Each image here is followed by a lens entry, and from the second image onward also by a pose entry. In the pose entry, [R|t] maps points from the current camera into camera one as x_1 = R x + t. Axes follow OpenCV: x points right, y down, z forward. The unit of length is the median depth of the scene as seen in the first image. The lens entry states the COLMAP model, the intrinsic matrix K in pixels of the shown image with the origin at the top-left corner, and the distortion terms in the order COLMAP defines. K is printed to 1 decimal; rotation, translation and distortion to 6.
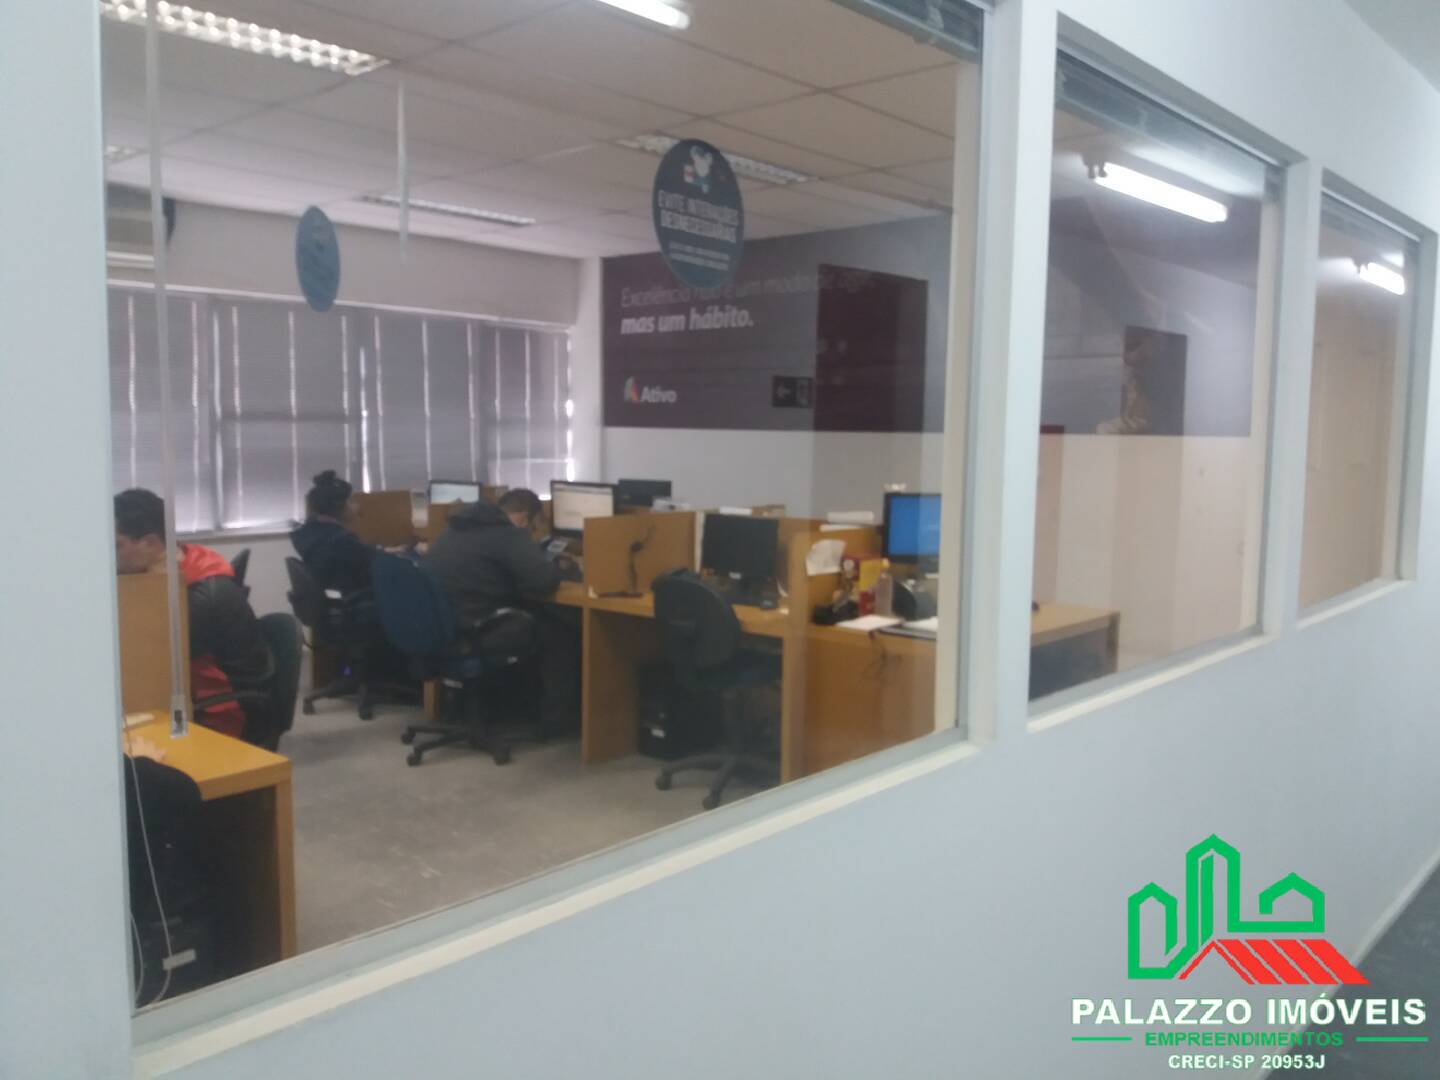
lens RADIAL K [[1163.5, 0, 720.0], [0, 1163.5, 540.0], [0, 0, 1]] dist [0.103122, -0.249683]
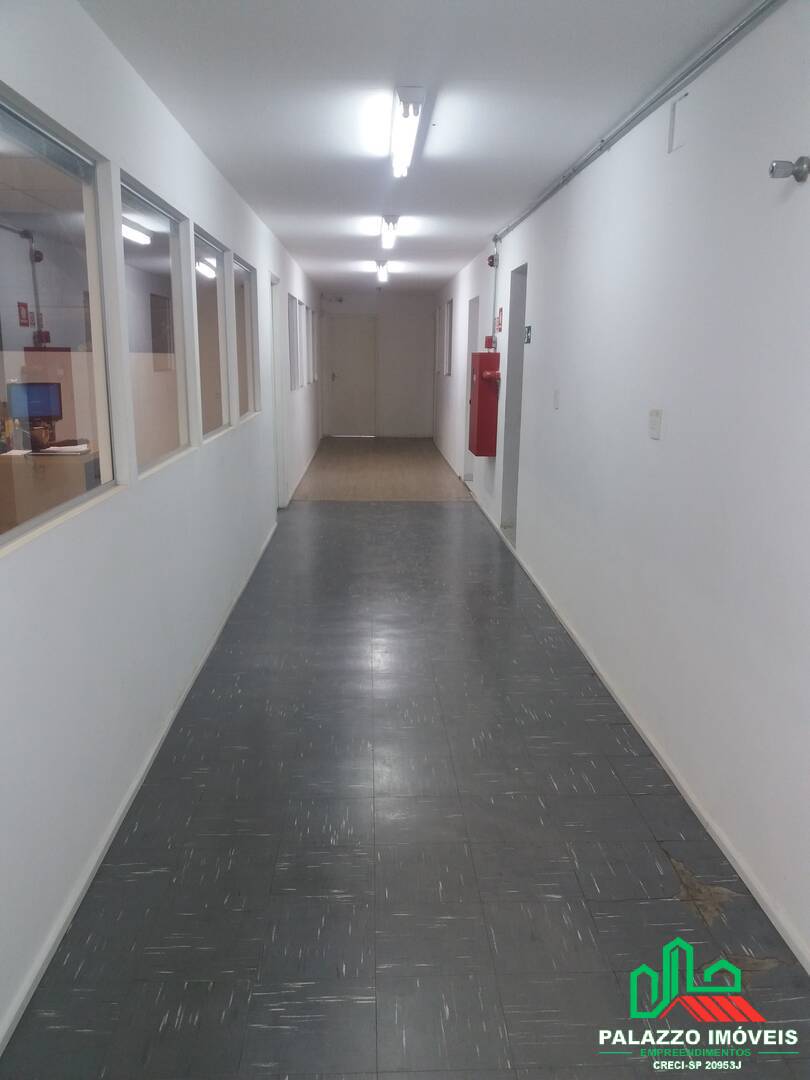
lens RADIAL K [[872.6, 0, 405.8], [0, 872.6, 564.0], [0, 0, 1]] dist [0.103122, -0.249683]
pose [[0.707474, -0.161514, 0.688037, -0.420552], [0.060176, 0.983767, 0.169060, 0.042261], [-0.704173, -0.078202, 0.705709, -0.455996]]
